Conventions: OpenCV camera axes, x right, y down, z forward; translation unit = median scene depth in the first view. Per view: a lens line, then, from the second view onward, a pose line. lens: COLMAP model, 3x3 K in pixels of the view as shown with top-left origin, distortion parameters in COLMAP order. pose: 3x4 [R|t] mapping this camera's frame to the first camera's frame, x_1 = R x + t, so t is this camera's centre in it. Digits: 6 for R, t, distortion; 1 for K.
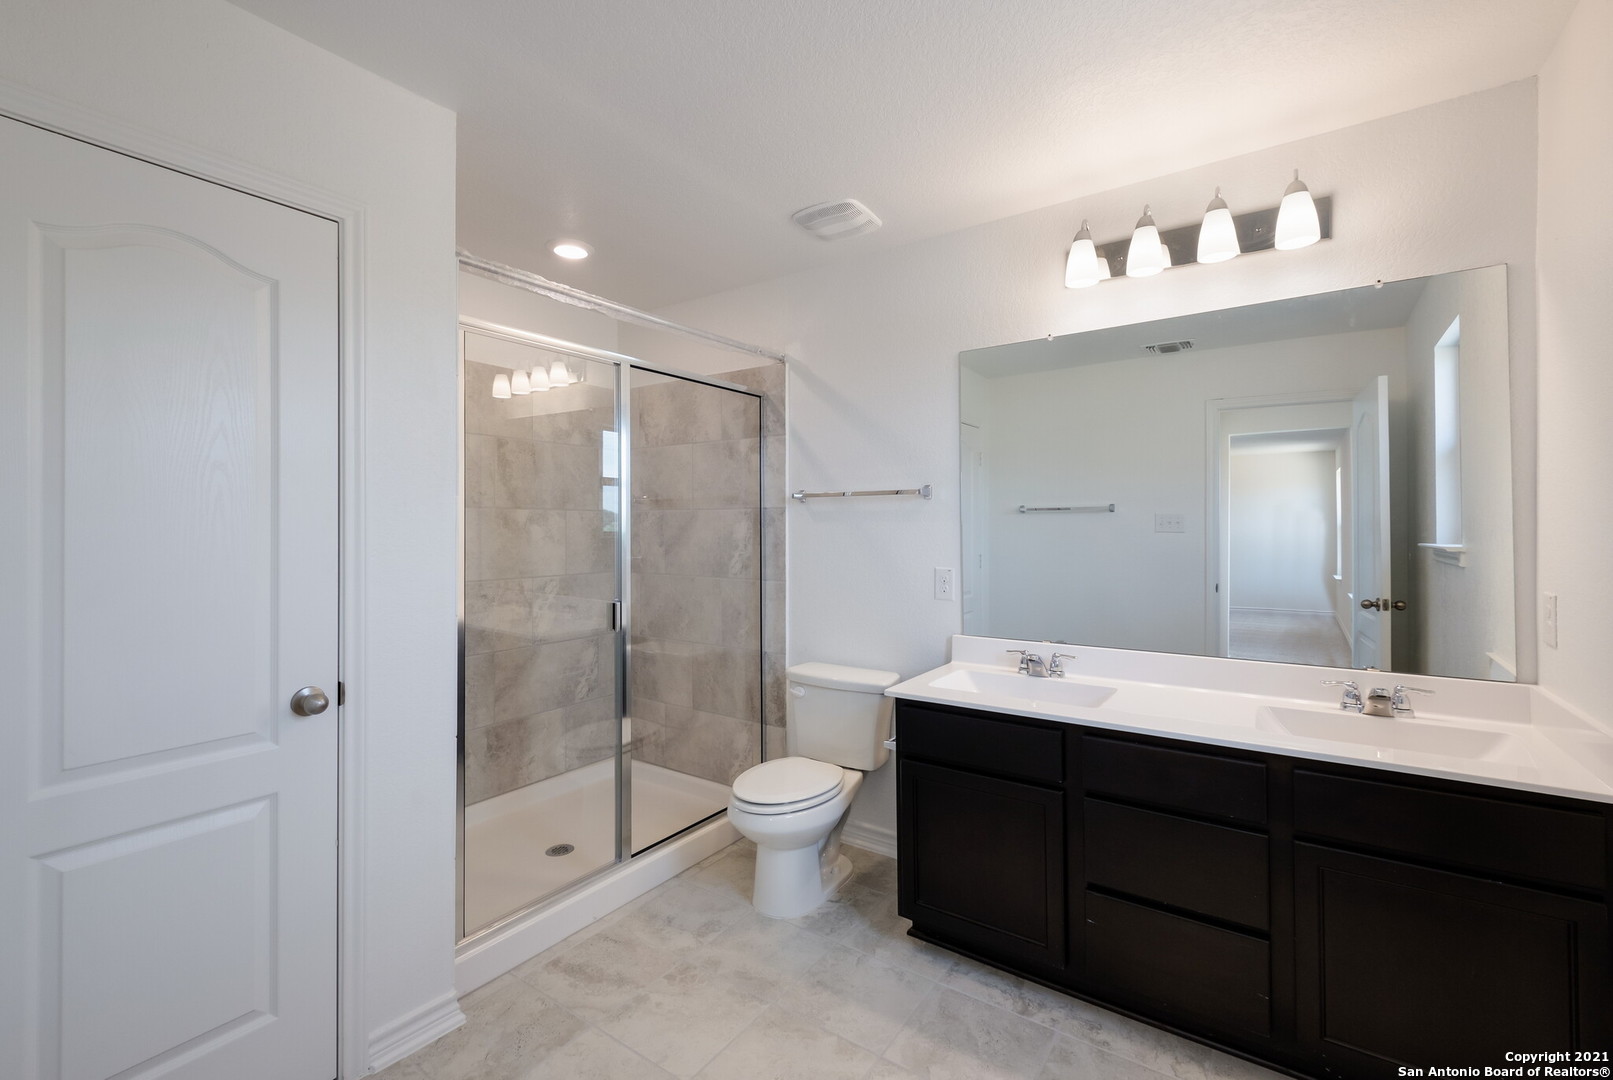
lens RADIAL K [[702.5, 0, 808.6], [0, 702.5, 525.1], [0, 0, 1]] dist [0.014959, -0.008098]
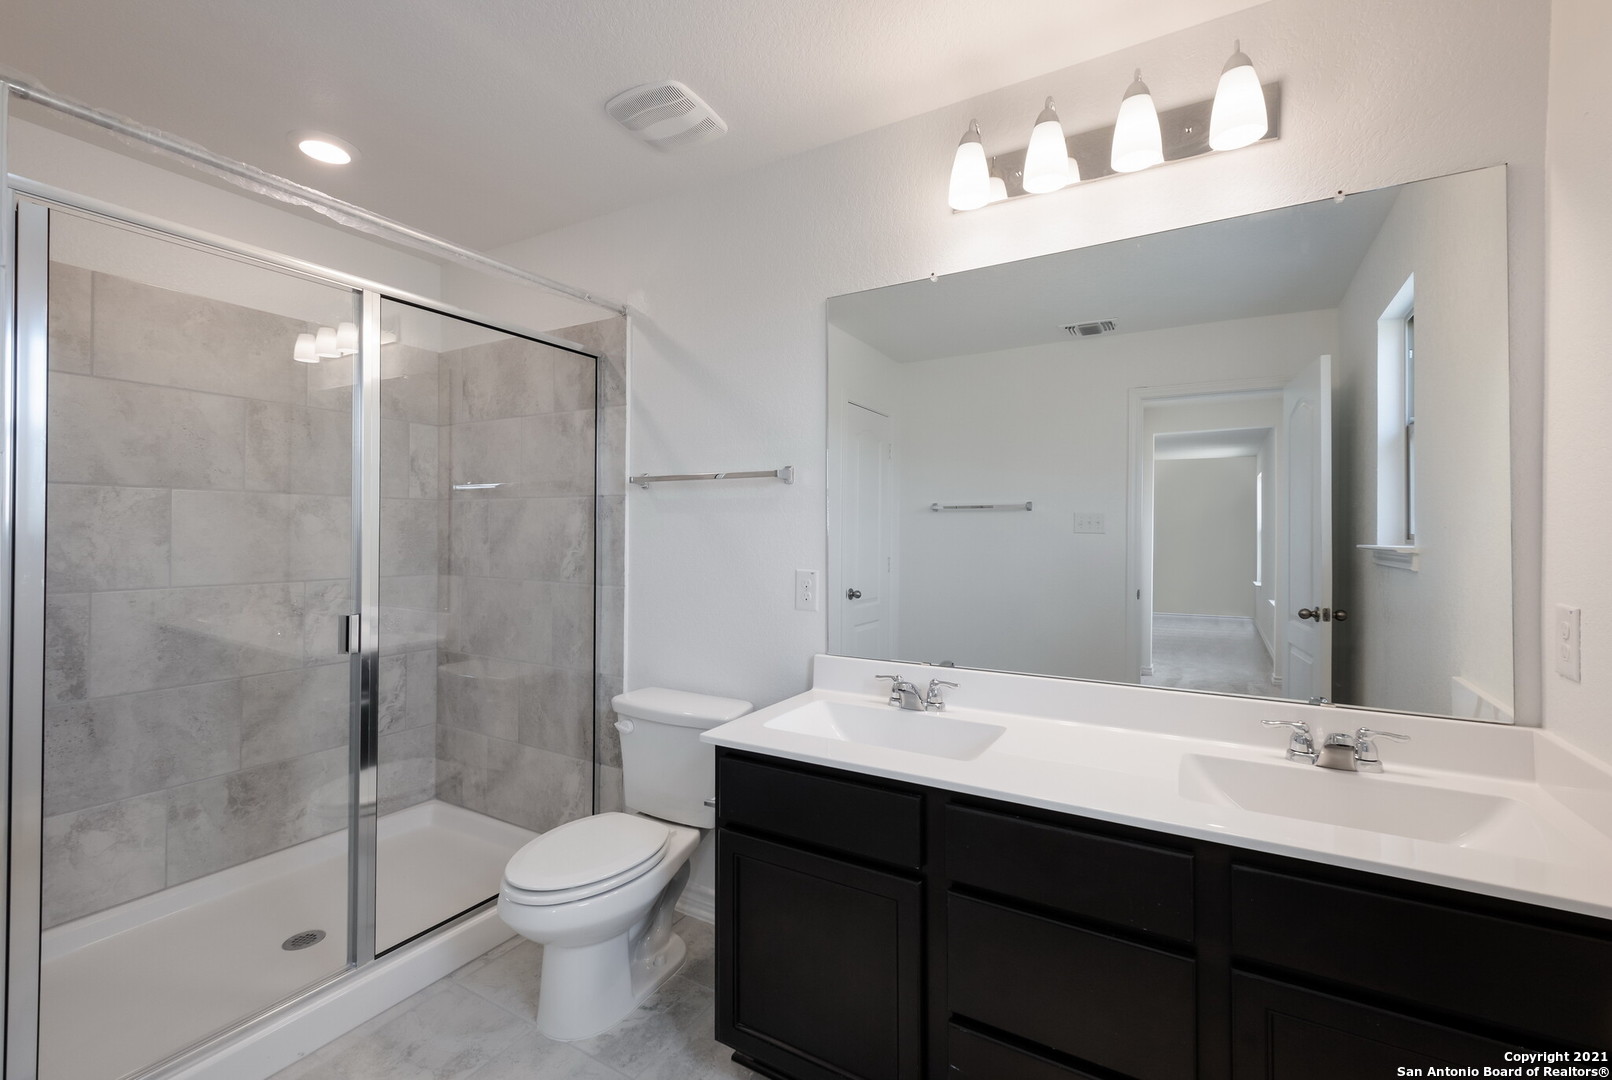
lens RADIAL K [[702.1, 0, 808.6], [0, 702.1, 530.5], [0, 0, 1]] dist [0.014959, -0.008098]
pose [[0.996659, 0.008805, 0.081198, 0.139786], [-0.008879, 0.999960, 0.000557, 0.016993], [-0.081190, -0.001276, 0.996698, 0.224470]]
